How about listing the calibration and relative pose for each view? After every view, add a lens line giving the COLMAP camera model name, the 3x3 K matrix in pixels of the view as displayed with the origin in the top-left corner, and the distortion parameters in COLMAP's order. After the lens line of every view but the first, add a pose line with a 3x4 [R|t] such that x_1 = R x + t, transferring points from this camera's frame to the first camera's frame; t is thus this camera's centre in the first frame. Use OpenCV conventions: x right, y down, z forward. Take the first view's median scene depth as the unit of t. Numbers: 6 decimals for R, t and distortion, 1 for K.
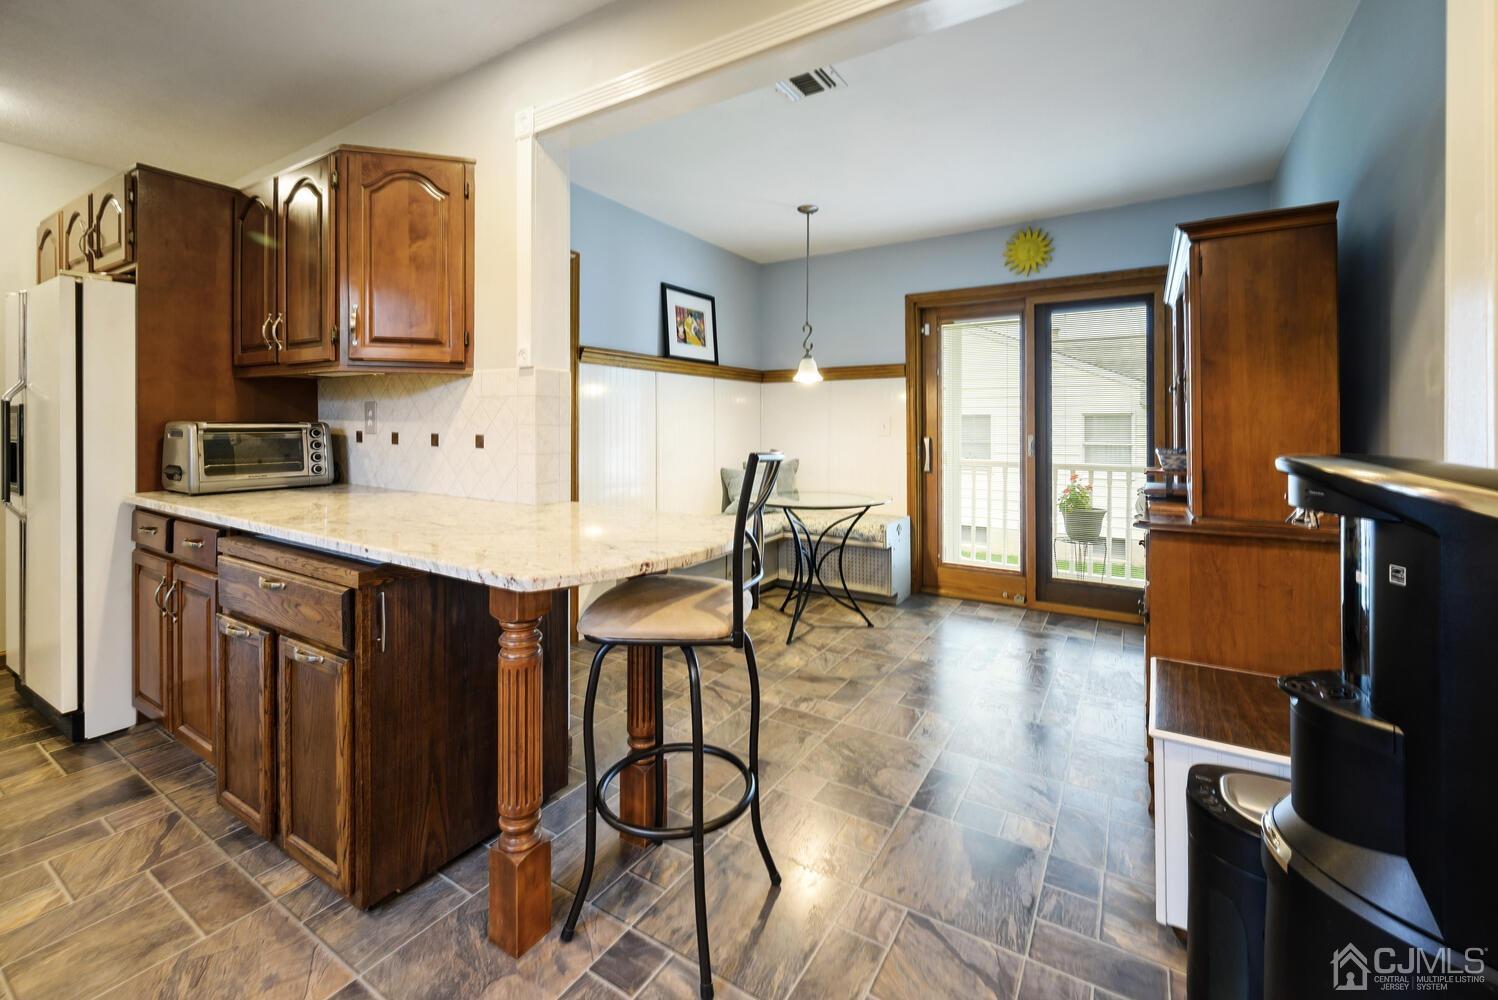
lens RADIAL K [[621.0, 0, 753.4], [0, 621.0, 426.5], [0, 0, 1]] dist [-0.000555, -0.000560]
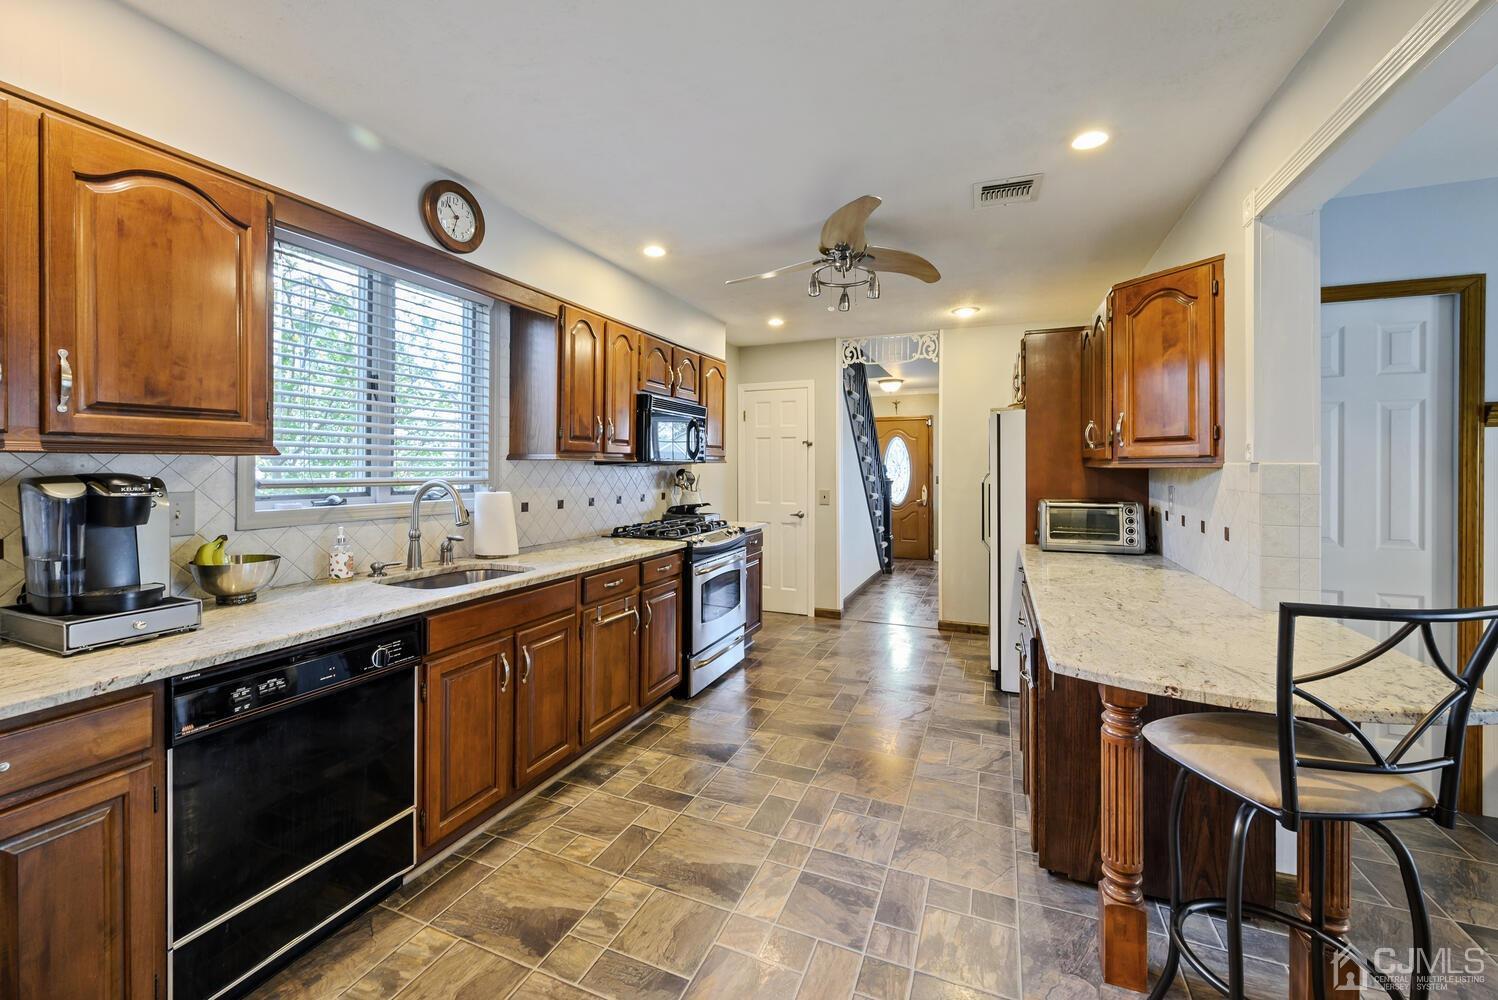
lens RADIAL K [[594.9, 0, 748.8], [0, 594.9, 469.8], [0, 0, 1]] dist [0.000024, 0.000096]
pose [[0.155951, -0.005472, -0.987750, 0.395324], [0.003200, 0.999982, -0.005034, -0.078729], [0.987760, -0.002376, 0.155965, 0.085964]]
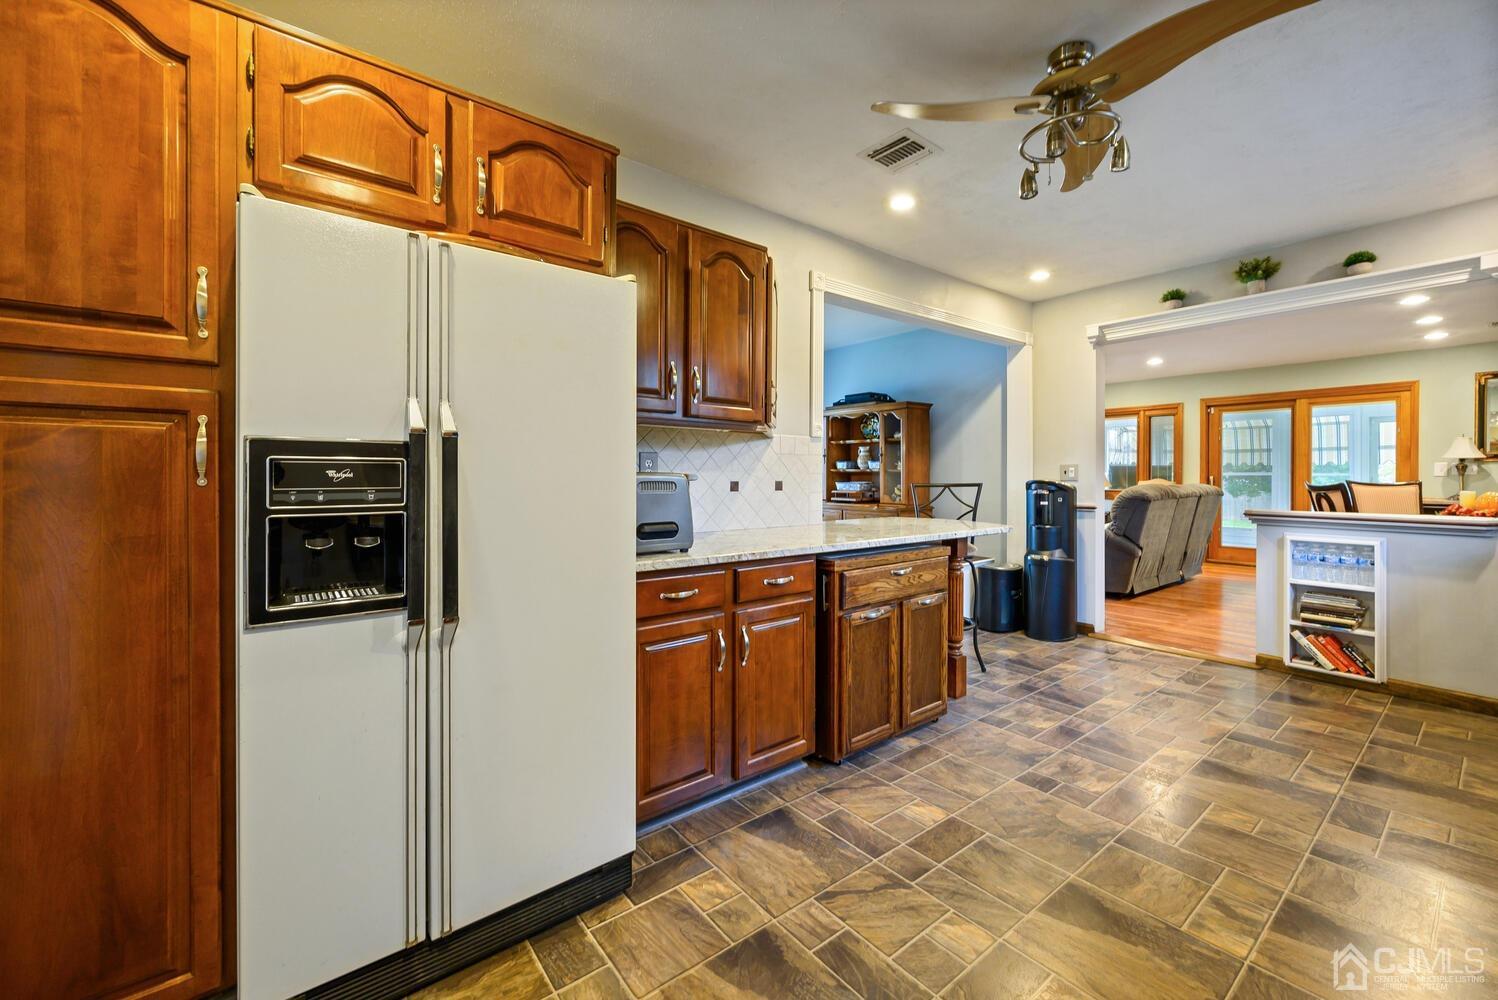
lens RADIAL K [[607.7, 0, 750.6], [0, 607.7, 474.0], [0, 0, 1]] dist [-0.000189, -0.000037]
pose [[0.342338, -0.006726, 0.939553, -1.748091], [-0.000245, 0.999974, 0.007248, -0.012703], [-0.939577, -0.002712, 0.342327, 0.594191]]
